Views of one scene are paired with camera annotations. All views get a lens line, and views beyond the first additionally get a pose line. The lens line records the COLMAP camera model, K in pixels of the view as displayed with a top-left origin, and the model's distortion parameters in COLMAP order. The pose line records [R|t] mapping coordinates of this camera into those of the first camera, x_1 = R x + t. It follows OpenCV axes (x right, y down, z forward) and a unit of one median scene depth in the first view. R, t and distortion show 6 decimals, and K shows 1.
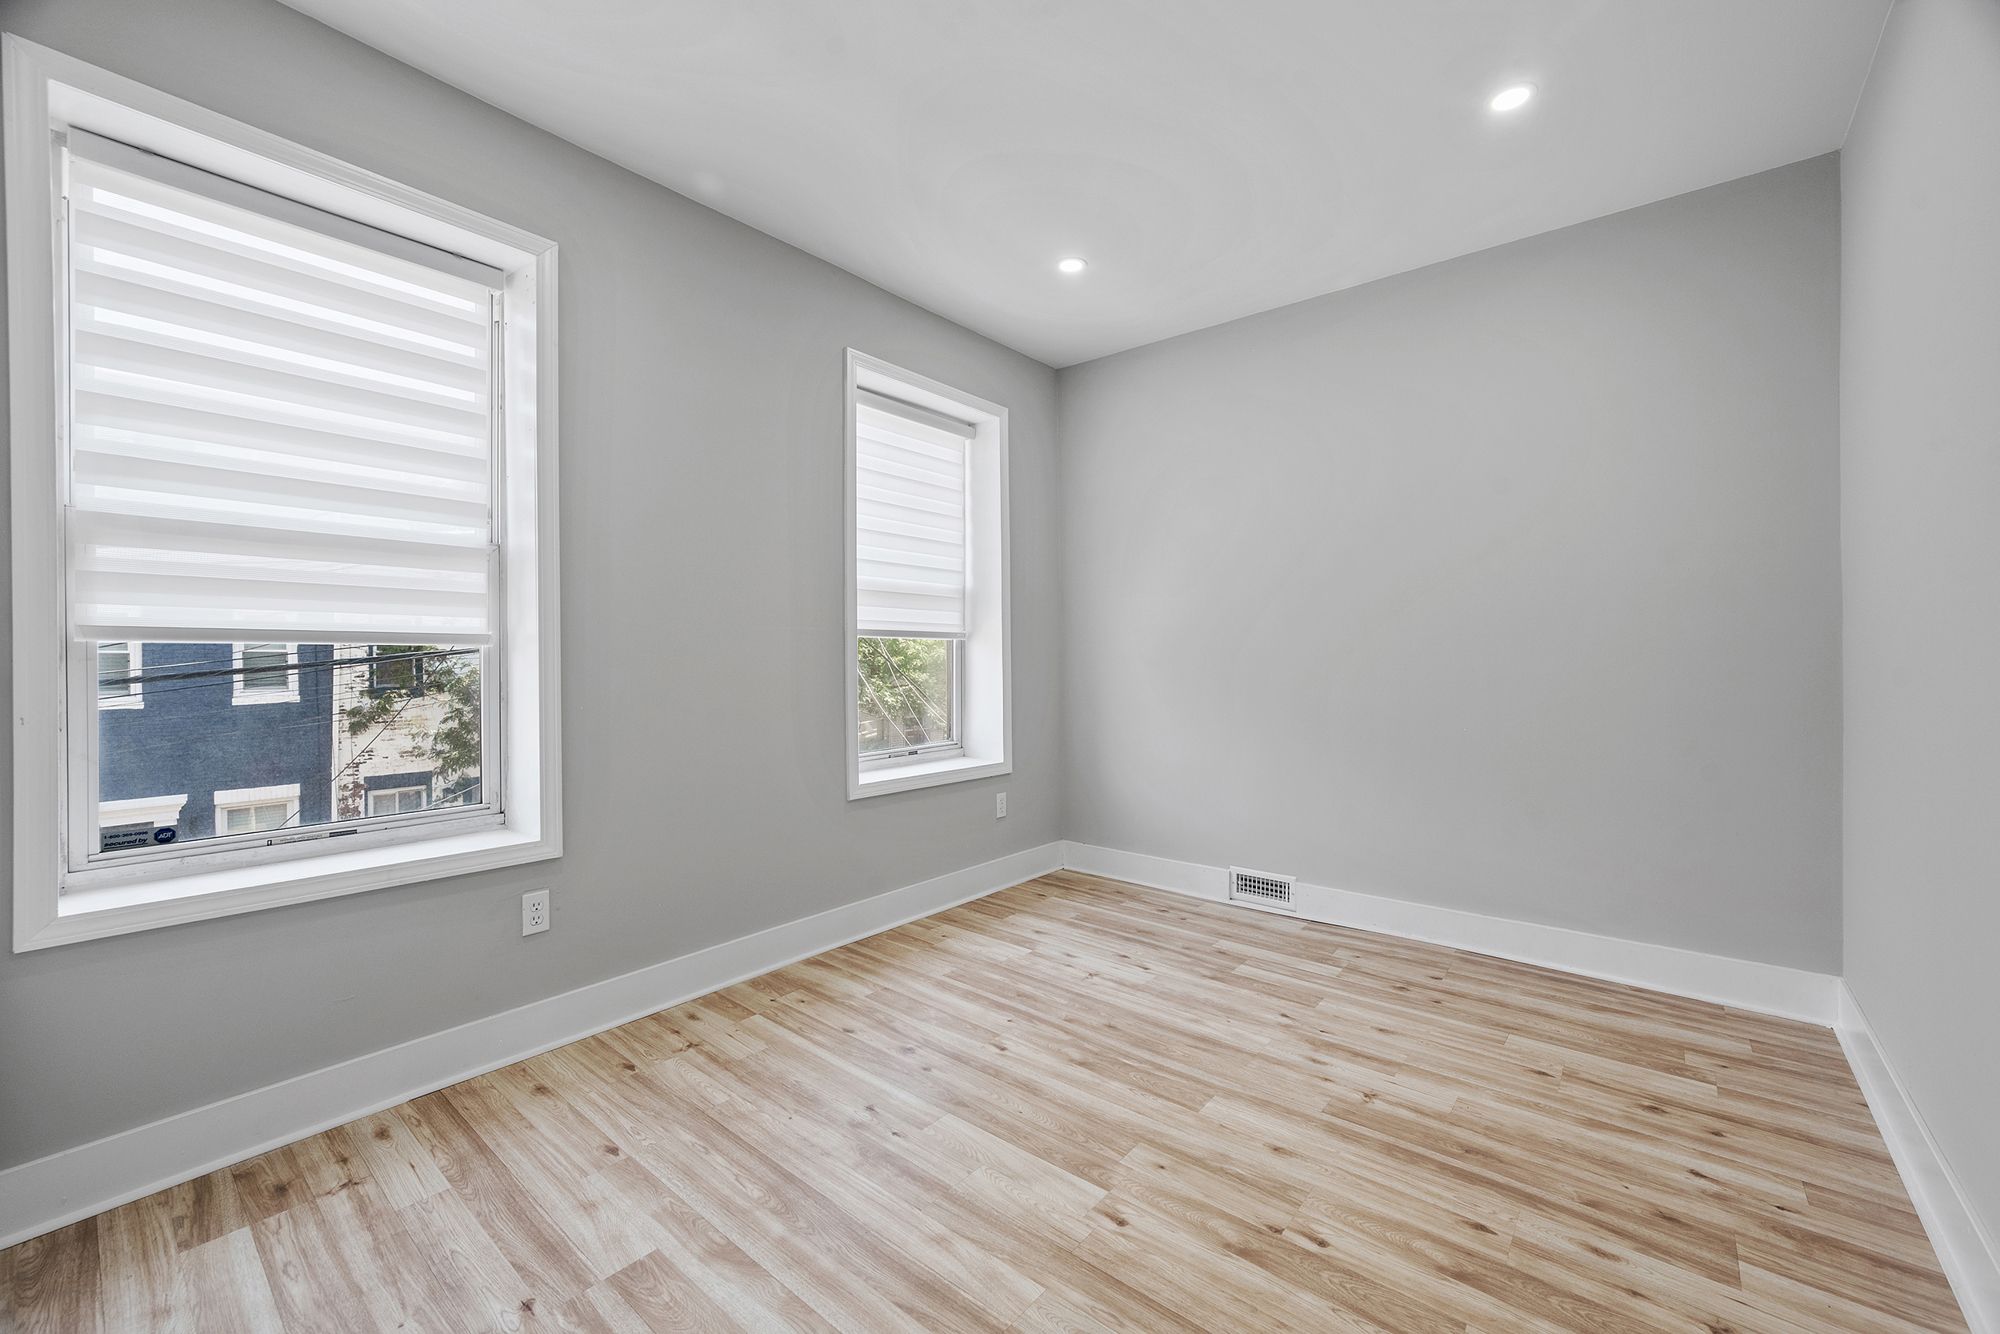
lens RADIAL K [[795.7, 0, 1005.4], [0, 795.7, 662.9], [0, 0, 1]] dist [0.002356, -0.000261]
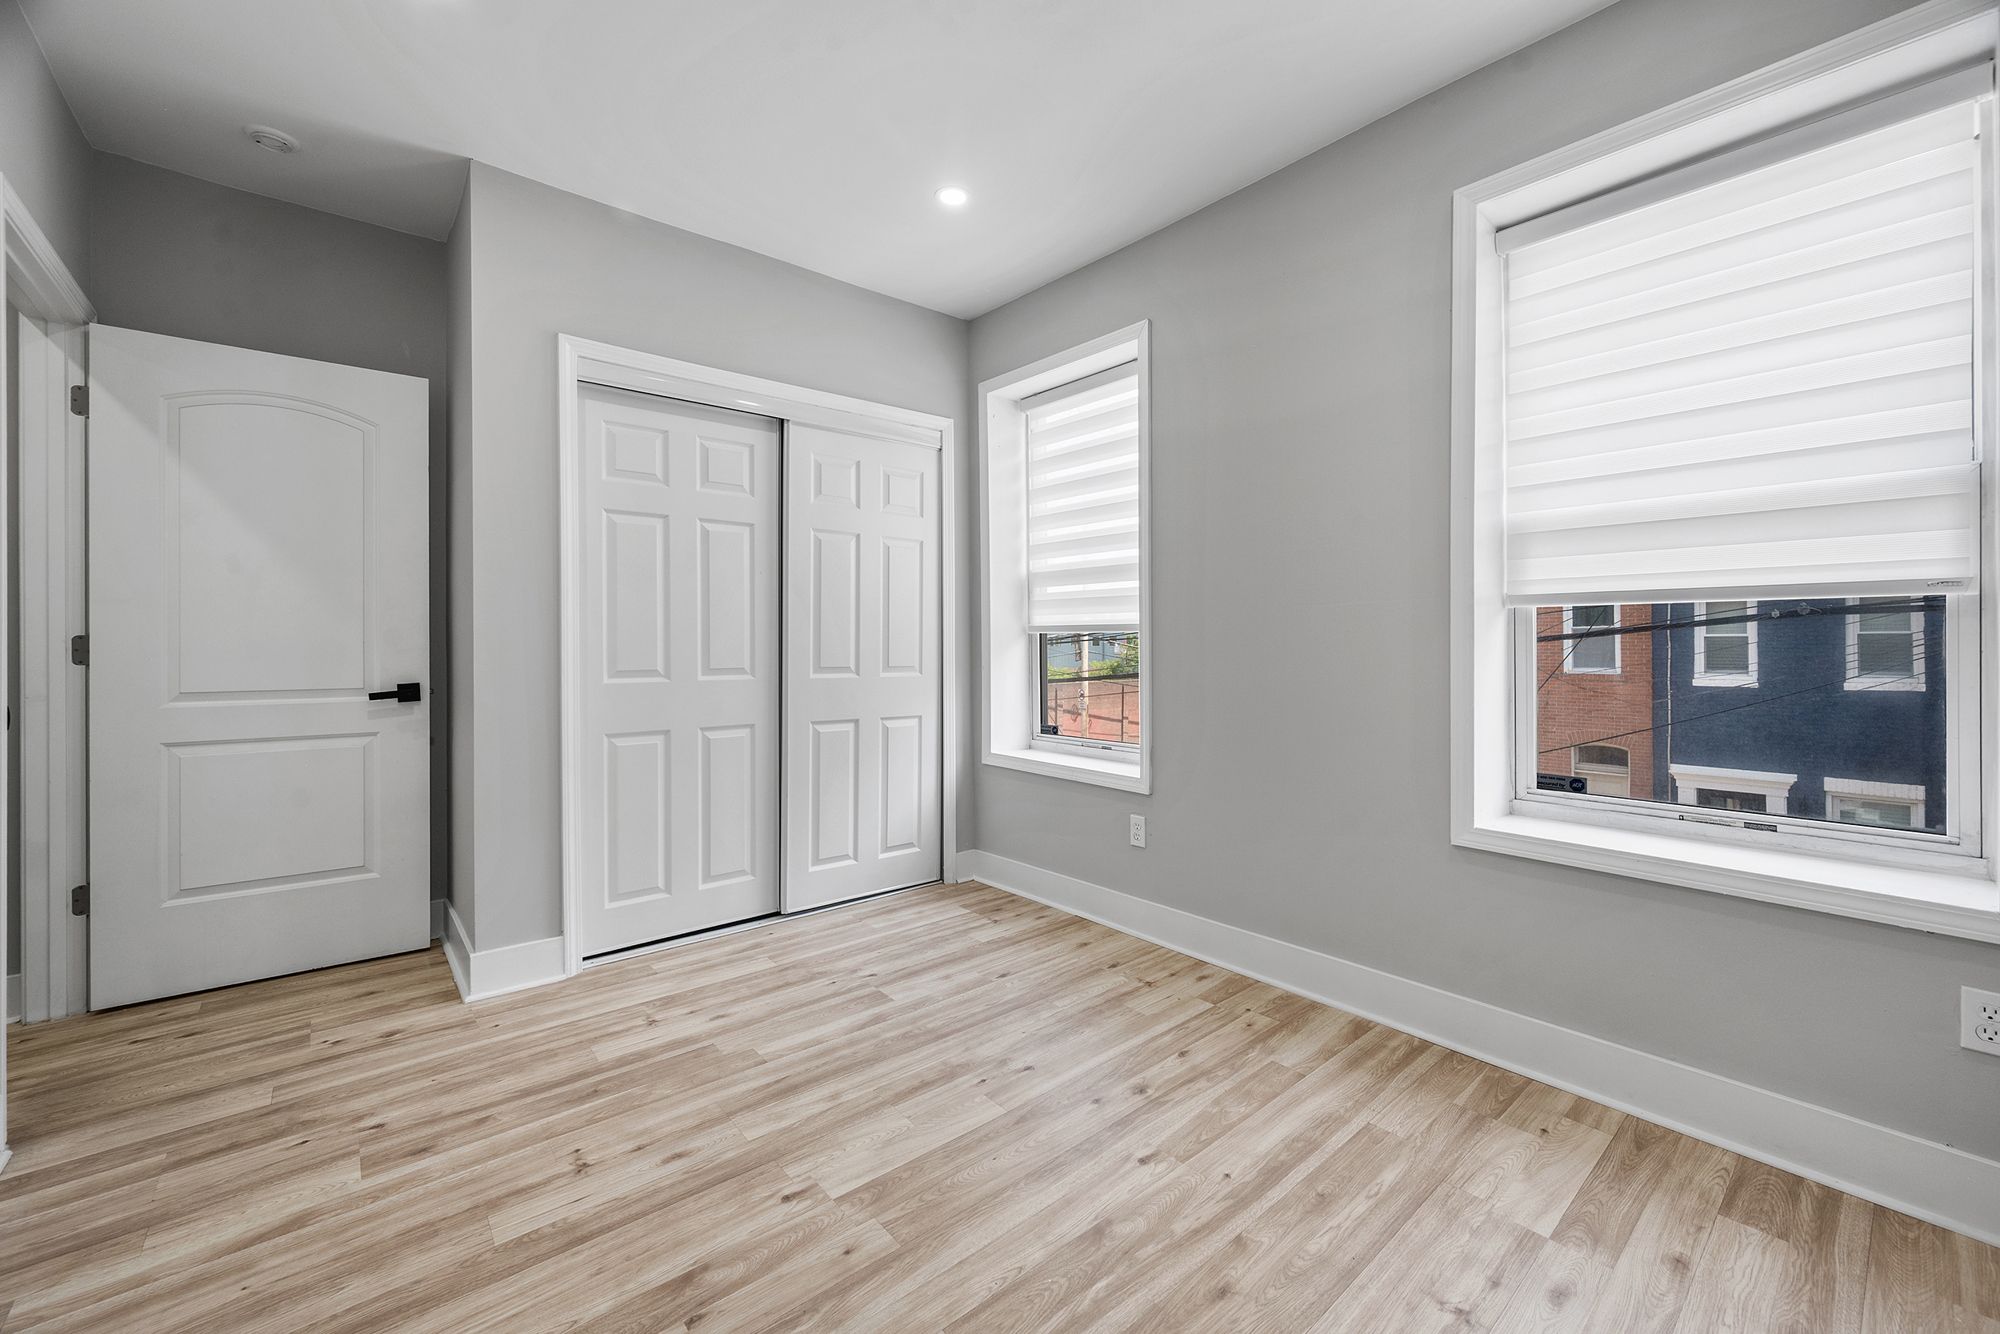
lens RADIAL K [[795.7, 0, 1005.4], [0, 795.7, 647.7], [0, 0, 1]] dist [0.002356, -0.000261]
pose [[-0.169891, 0.008468, -0.985426, 0.808685], [-0.005508, 0.999939, 0.009542, -0.004763], [0.985447, 0.007049, -0.169834, 1.070104]]
